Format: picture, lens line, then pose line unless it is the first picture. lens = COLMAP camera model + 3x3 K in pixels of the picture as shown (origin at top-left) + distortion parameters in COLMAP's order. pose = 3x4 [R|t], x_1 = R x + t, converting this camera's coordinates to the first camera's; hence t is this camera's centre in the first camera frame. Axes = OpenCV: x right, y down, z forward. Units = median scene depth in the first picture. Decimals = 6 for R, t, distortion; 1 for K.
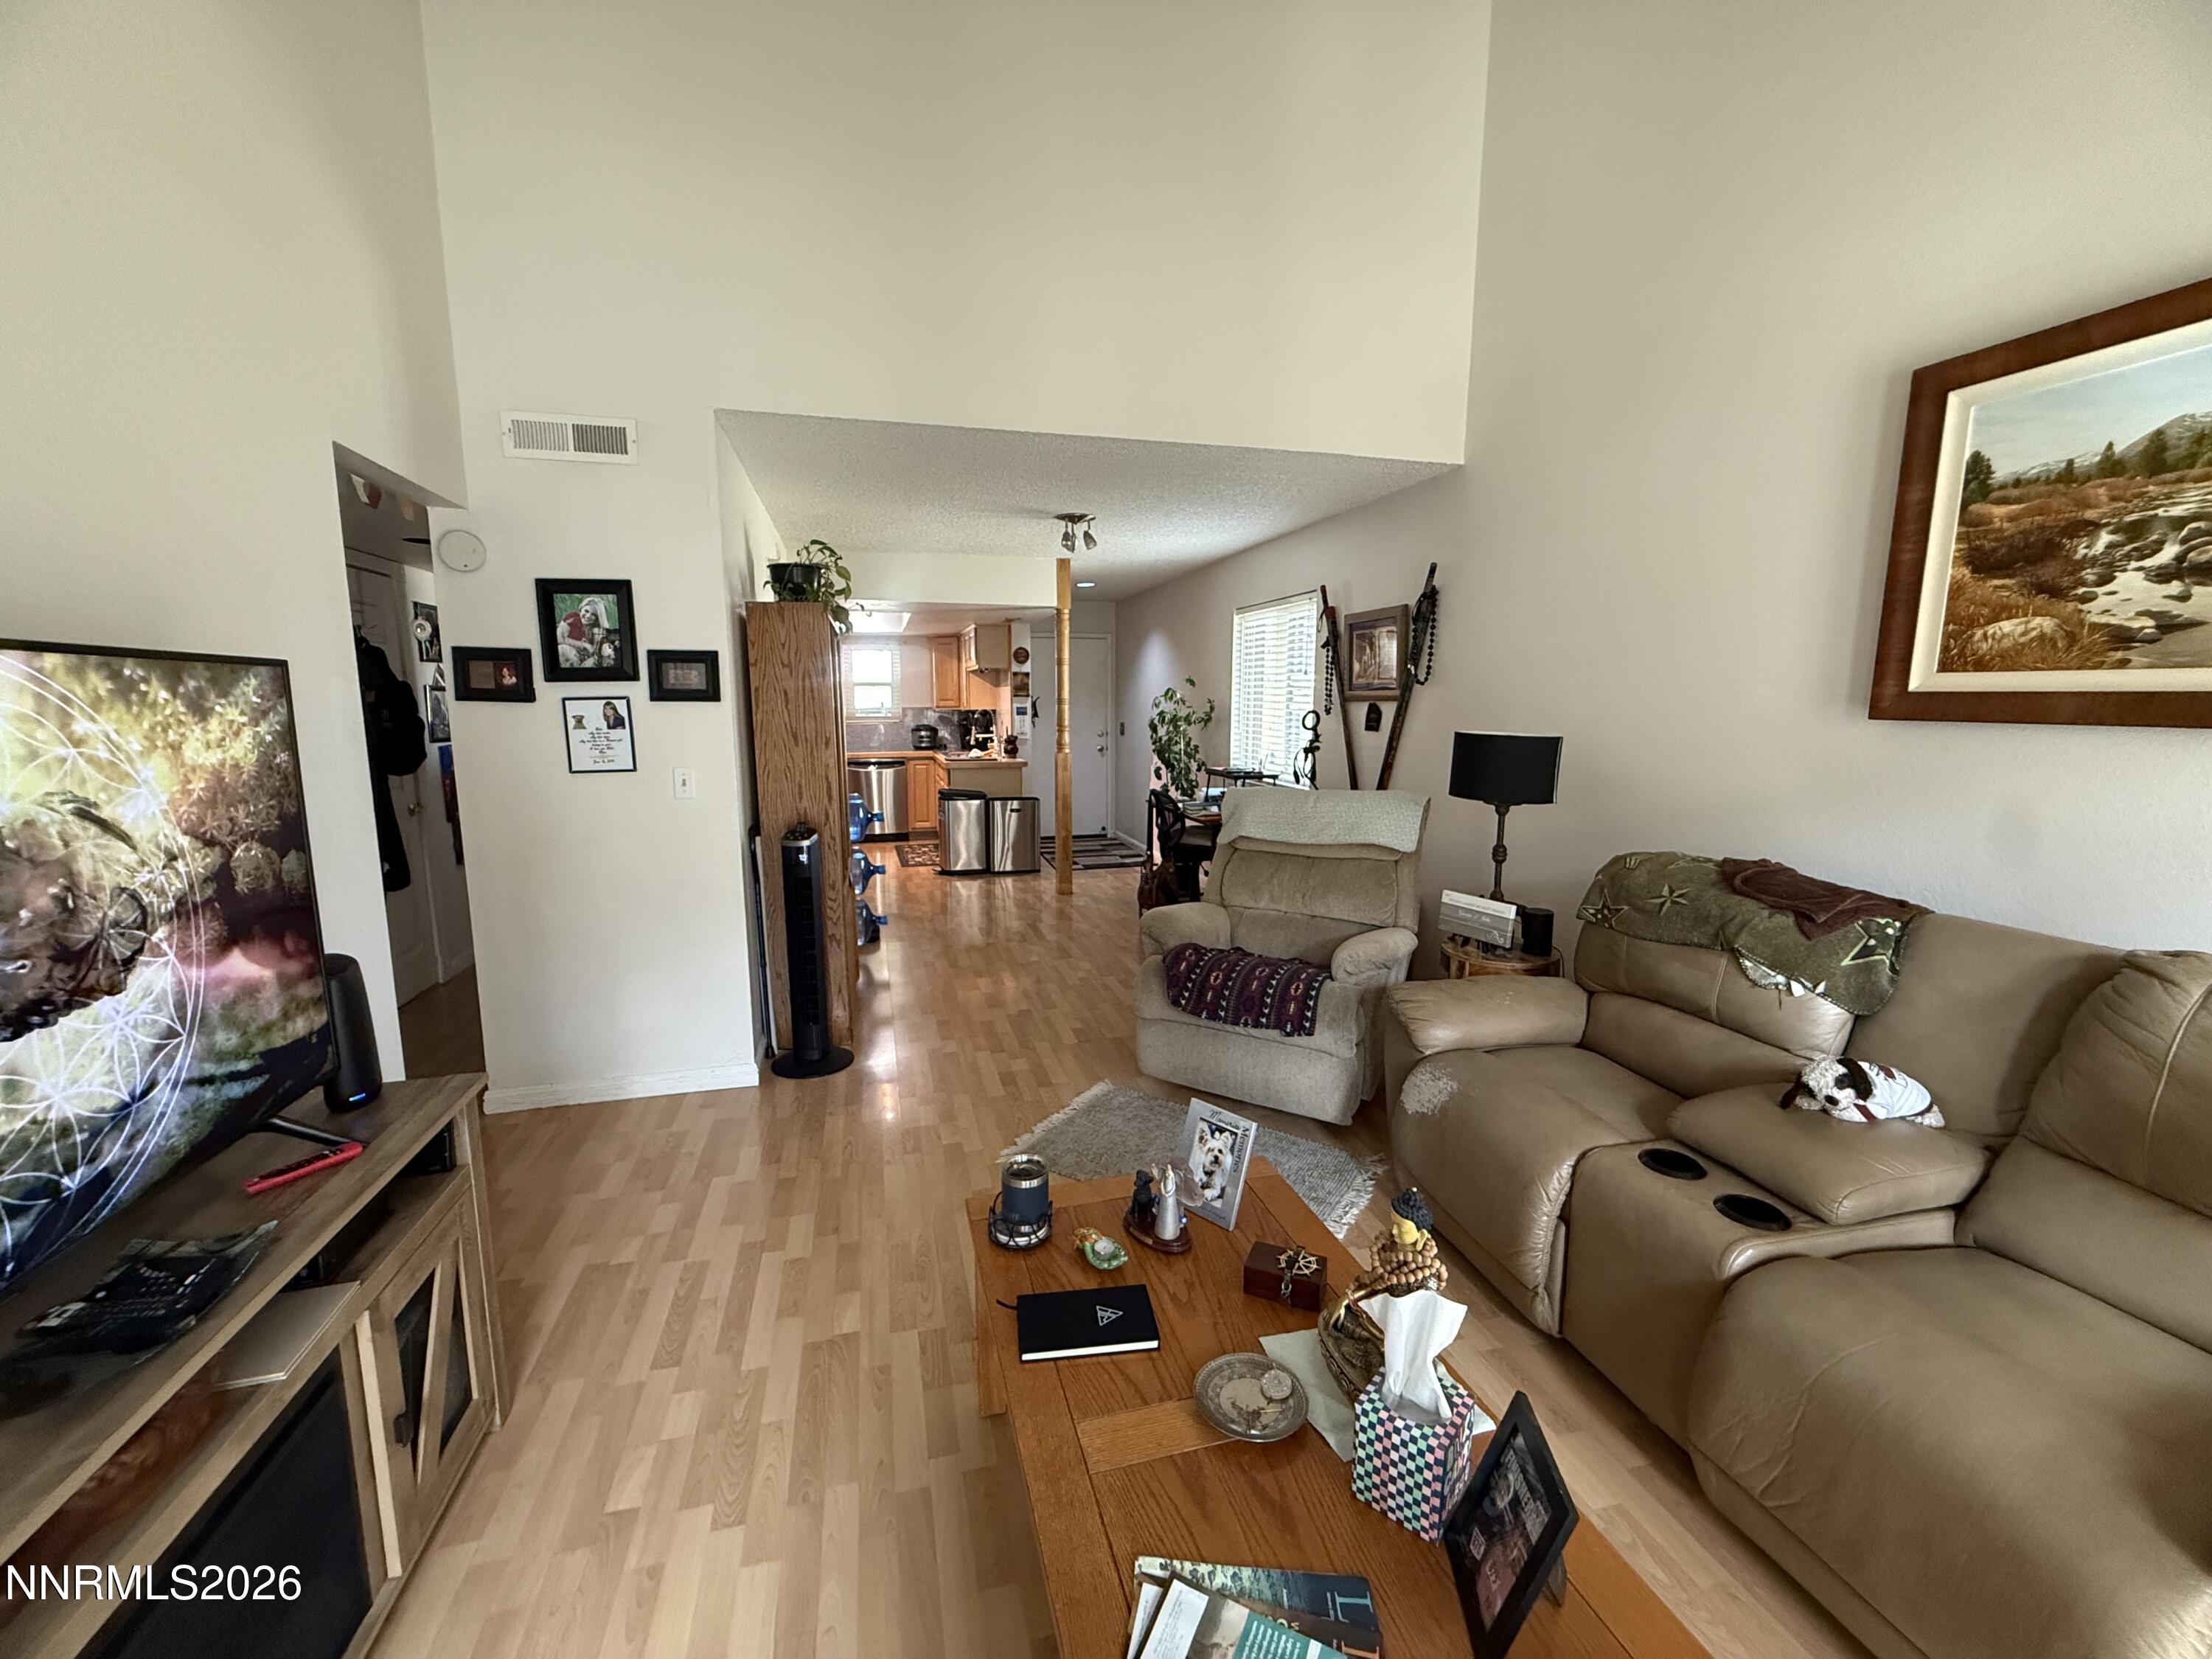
lens RADIAL K [[881.9, 0, 1107.4], [0, 881.9, 830.6], [0, 0, 1]] dist [-0.002098, 0.000001]
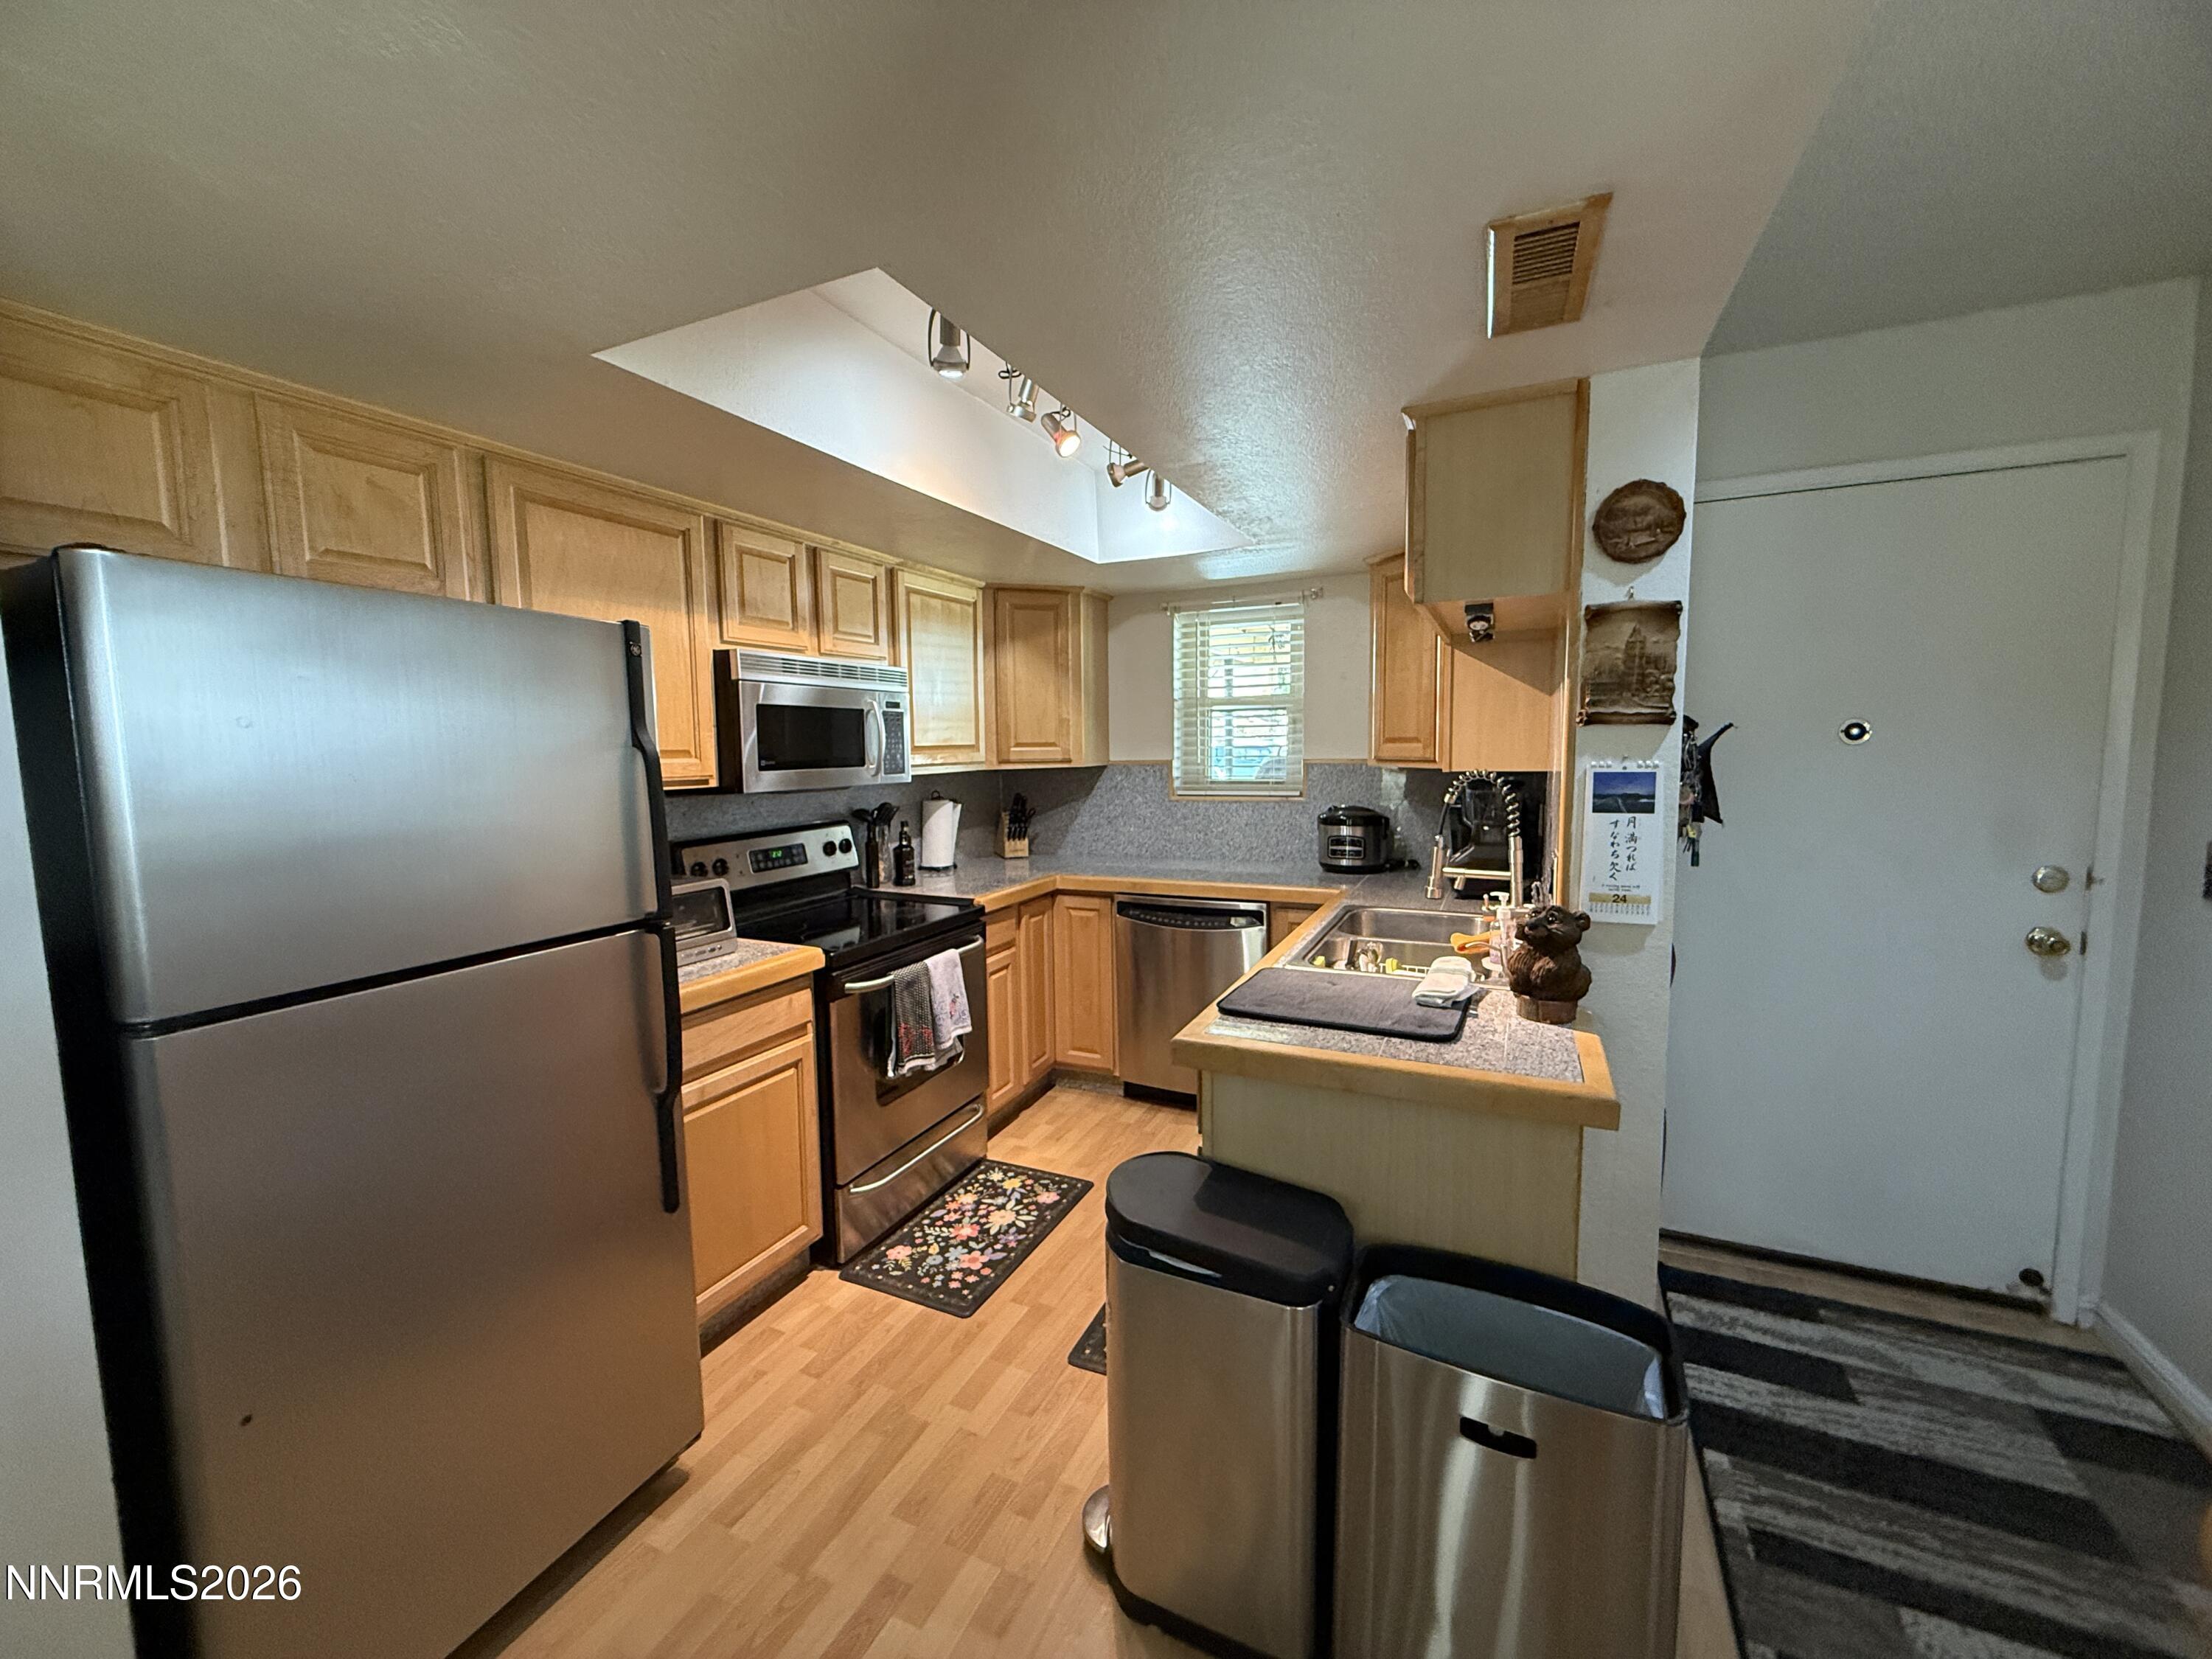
lens RADIAL K [[881.9, 0, 1097.5], [0, 881.9, 833.4], [0, 0, 1]] dist [-0.002098, 0.000001]
pose [[0.760622, 0.054356, -0.646916, -0.055618], [-0.081672, 0.996583, -0.012291, -0.111566], [0.644038, 0.062184, 0.762462, 0.751347]]
